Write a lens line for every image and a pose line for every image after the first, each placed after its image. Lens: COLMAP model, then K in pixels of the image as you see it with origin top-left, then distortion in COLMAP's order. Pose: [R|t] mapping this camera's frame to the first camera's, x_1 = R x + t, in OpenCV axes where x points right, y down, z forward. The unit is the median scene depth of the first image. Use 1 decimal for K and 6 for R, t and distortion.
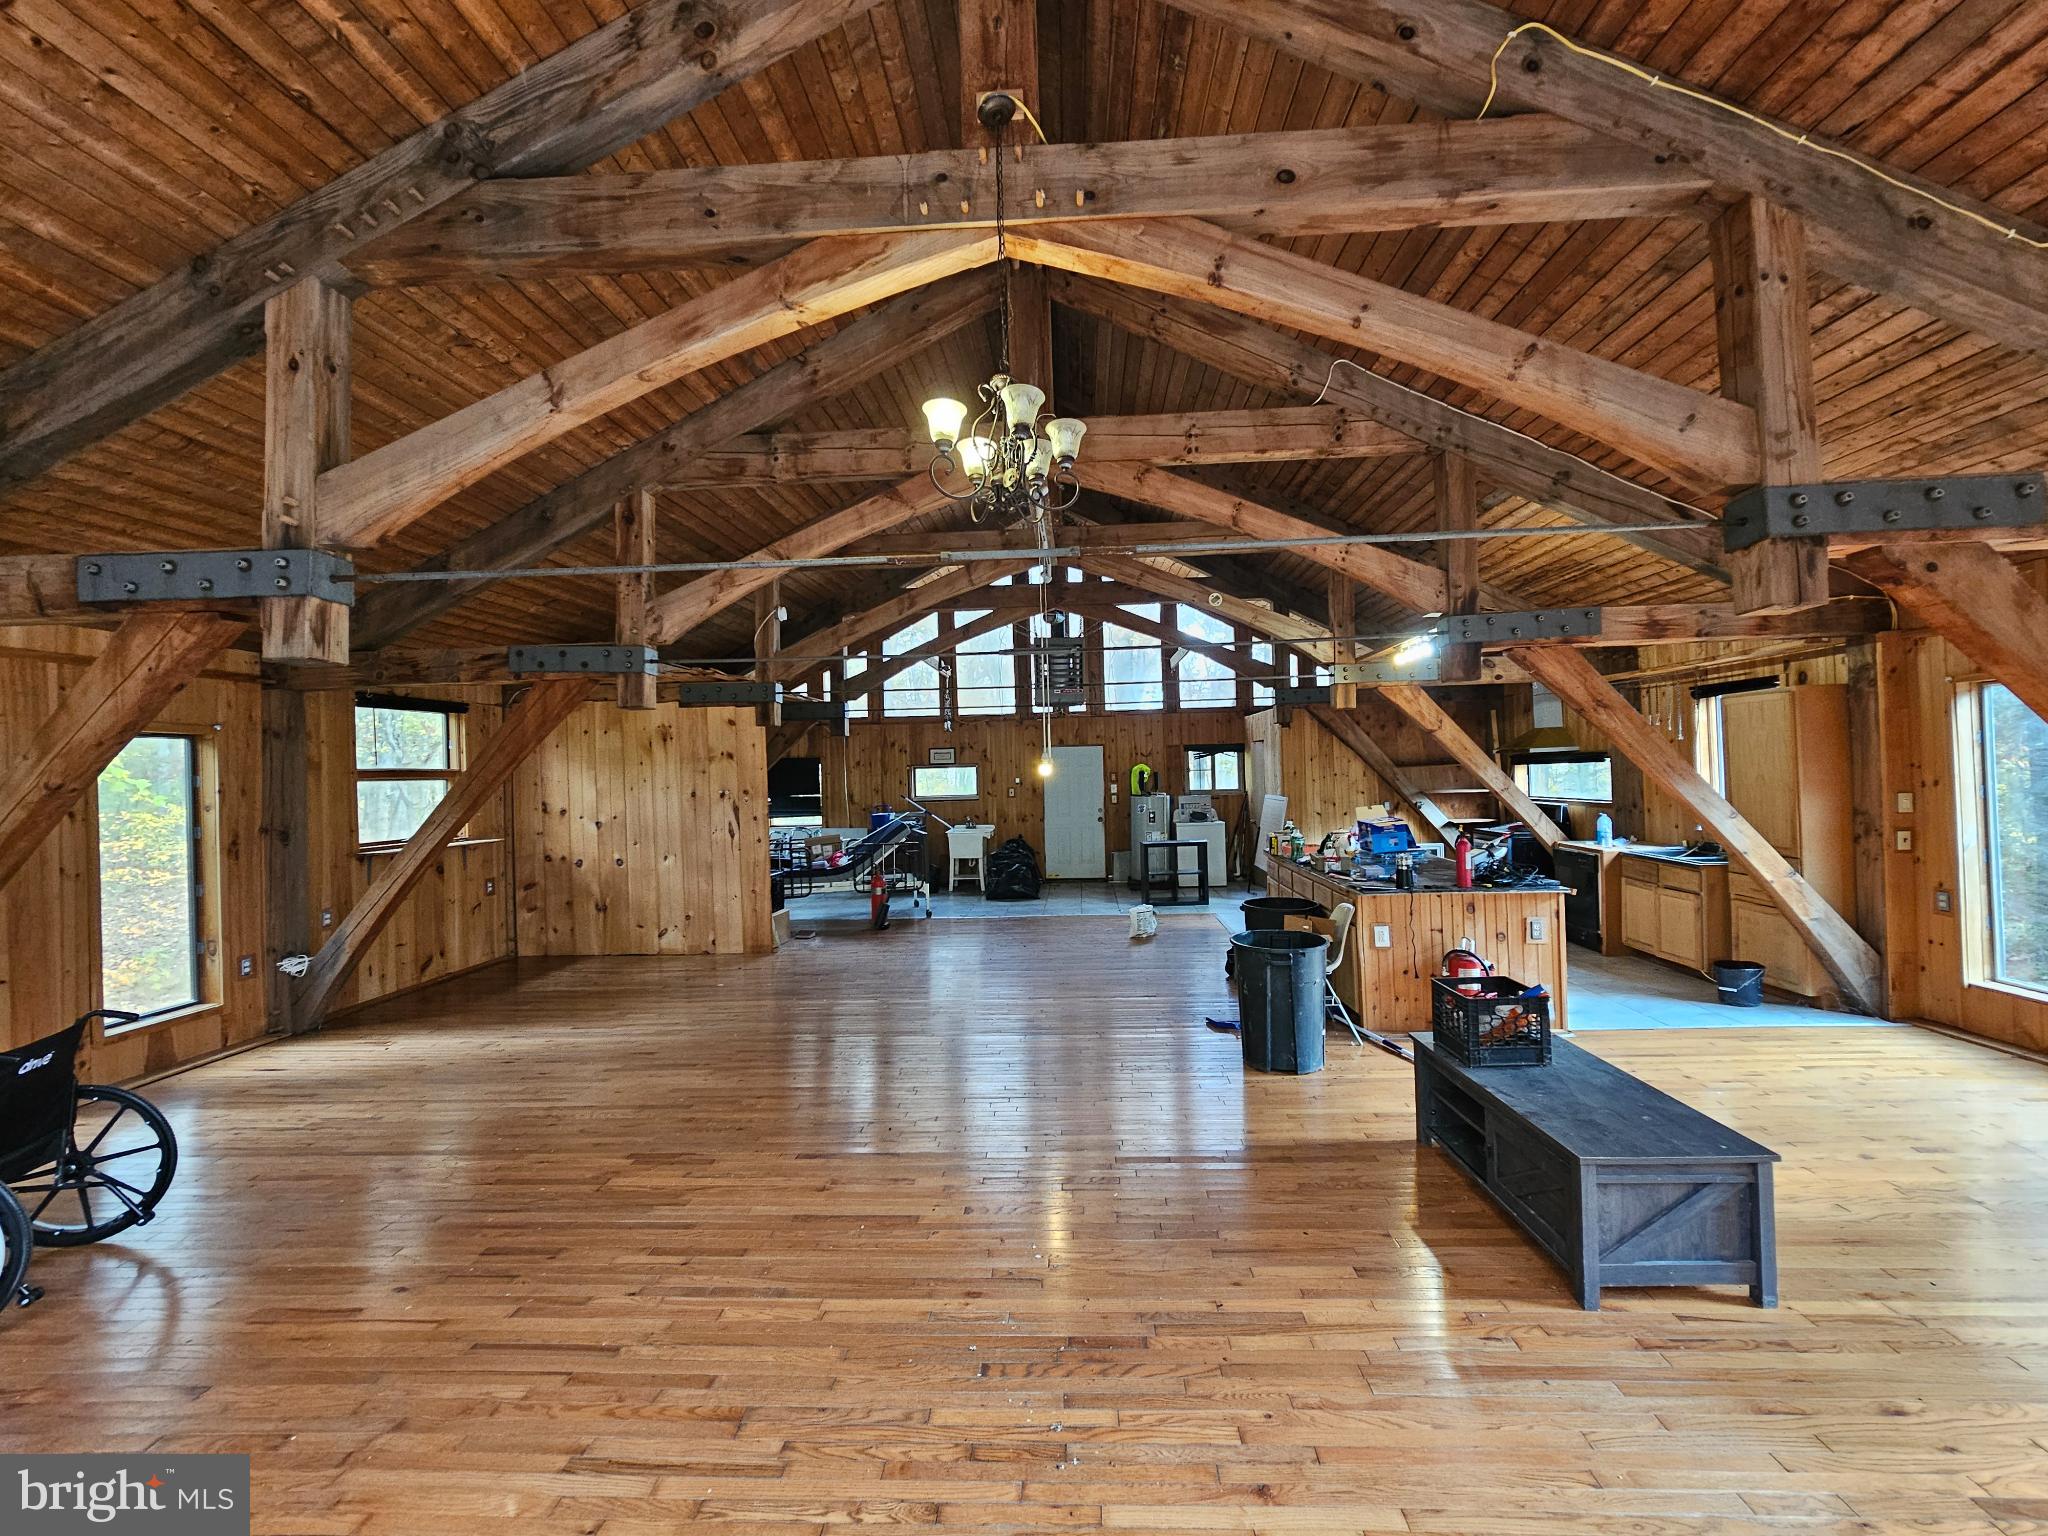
lens RADIAL K [[827.2, 0, 1032.4], [0, 827.2, 761.7], [0, 0, 1]] dist [-0.001581, 0.000116]
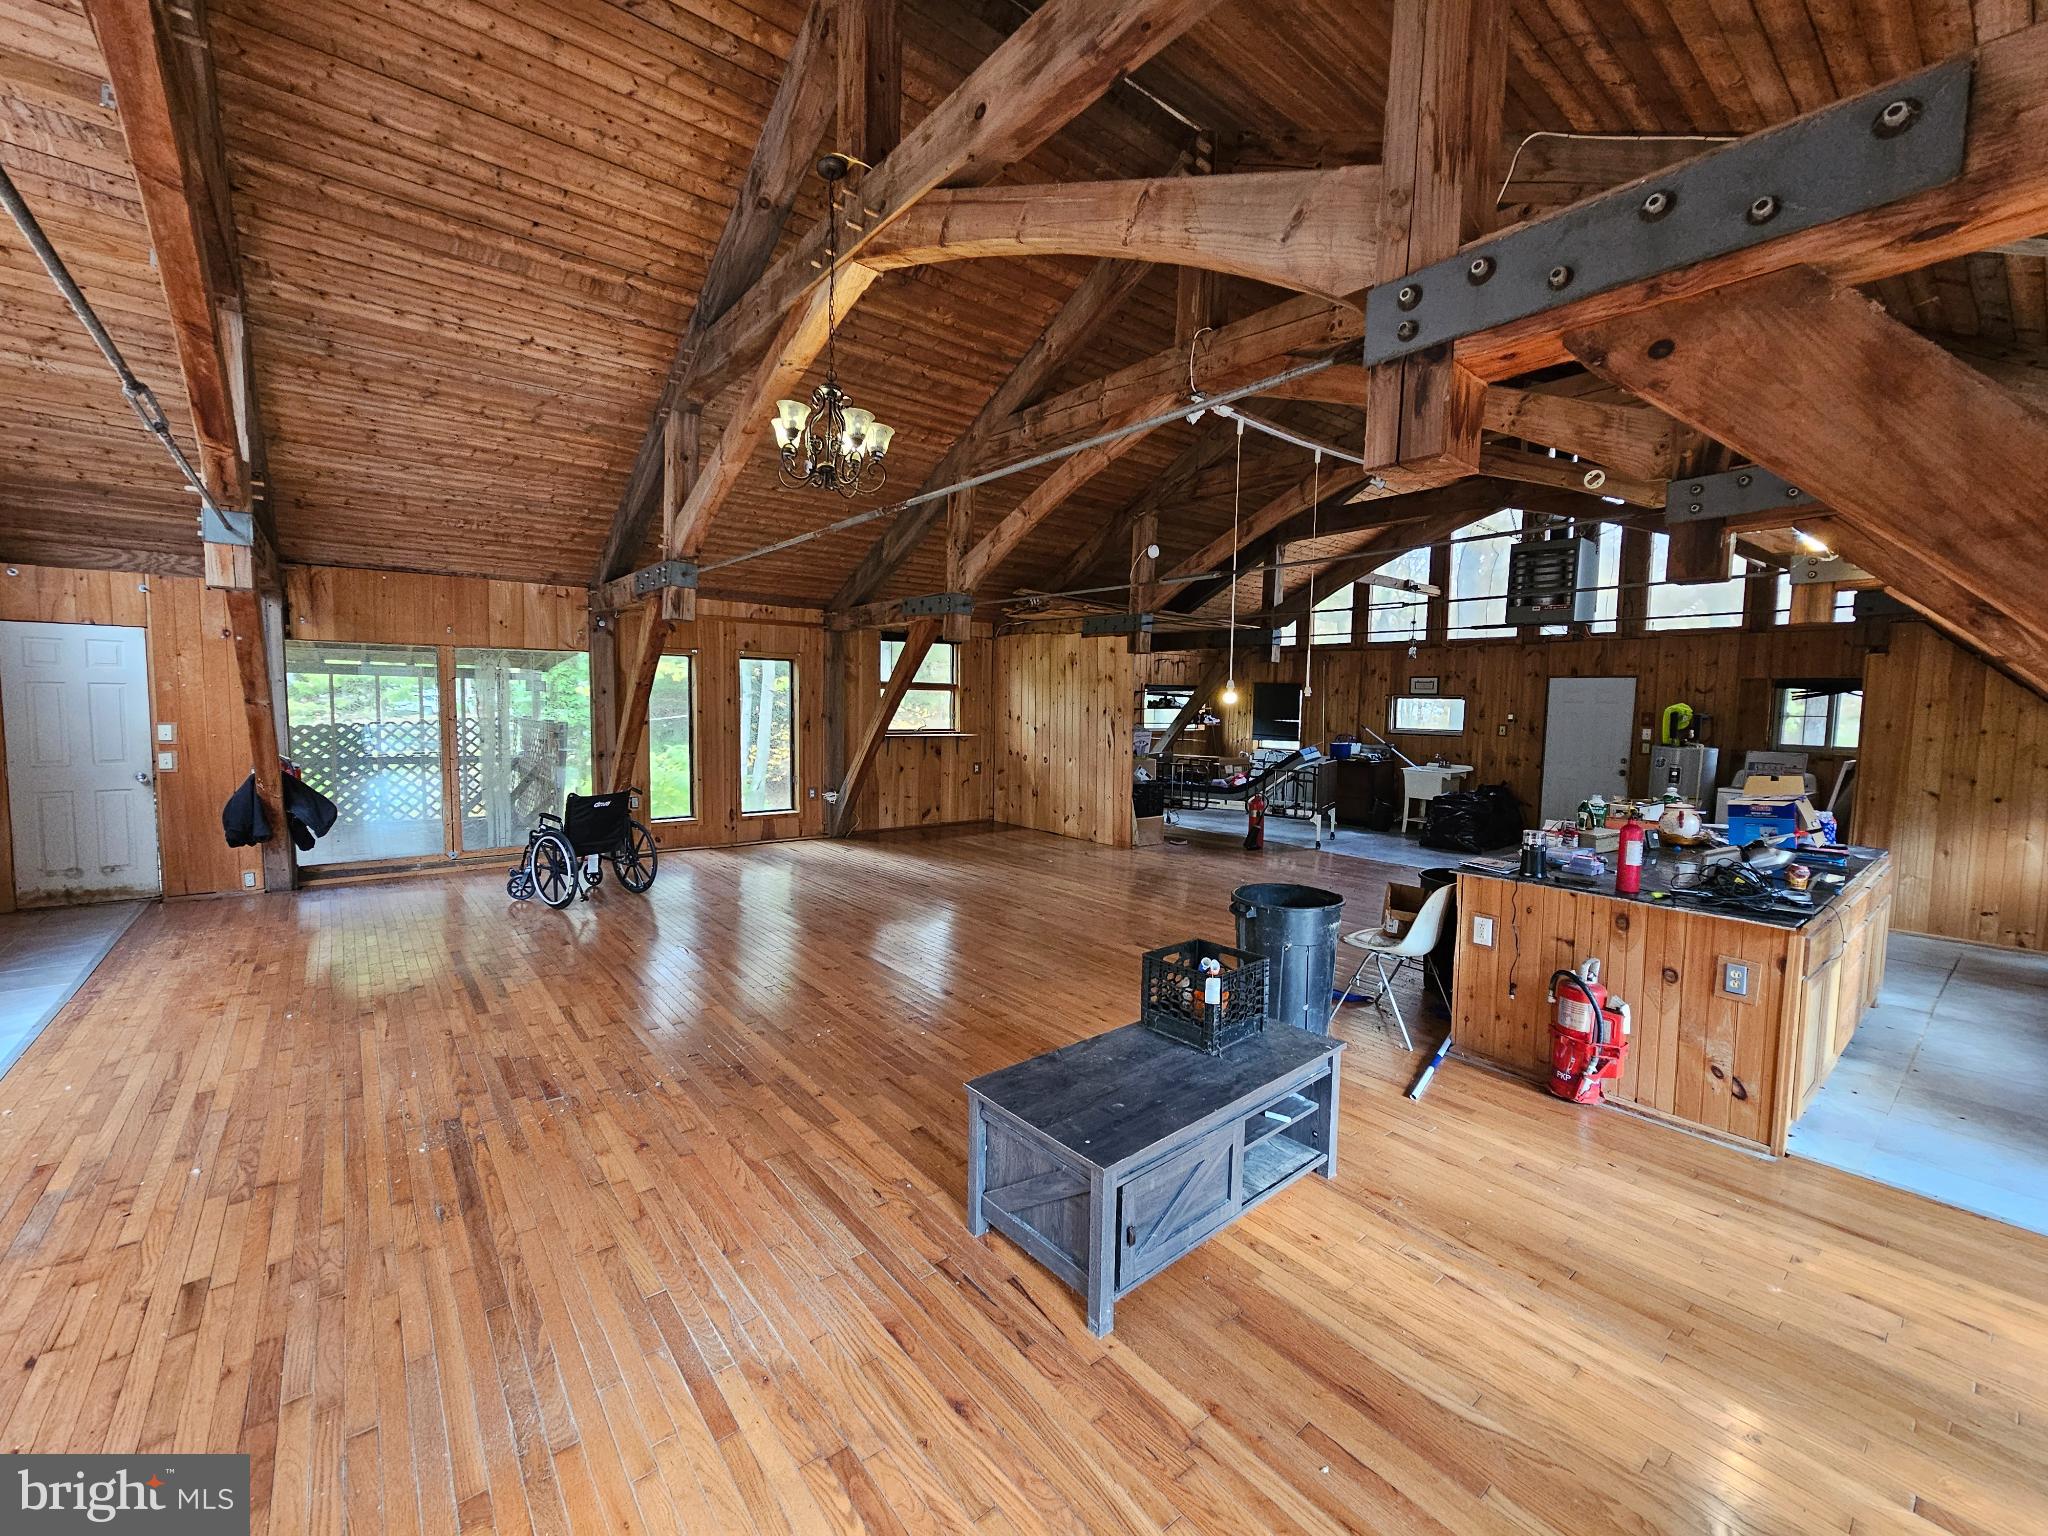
lens RADIAL K [[827.2, 0, 1039.1], [0, 827.2, 759.9], [0, 0, 1]] dist [-0.001581, 0.000116]
pose [[0.677751, 0.092718, -0.729422, 0.472567], [-0.029215, 0.994630, 0.099283, -0.006412], [0.734711, -0.045979, 0.676821, 0.131985]]
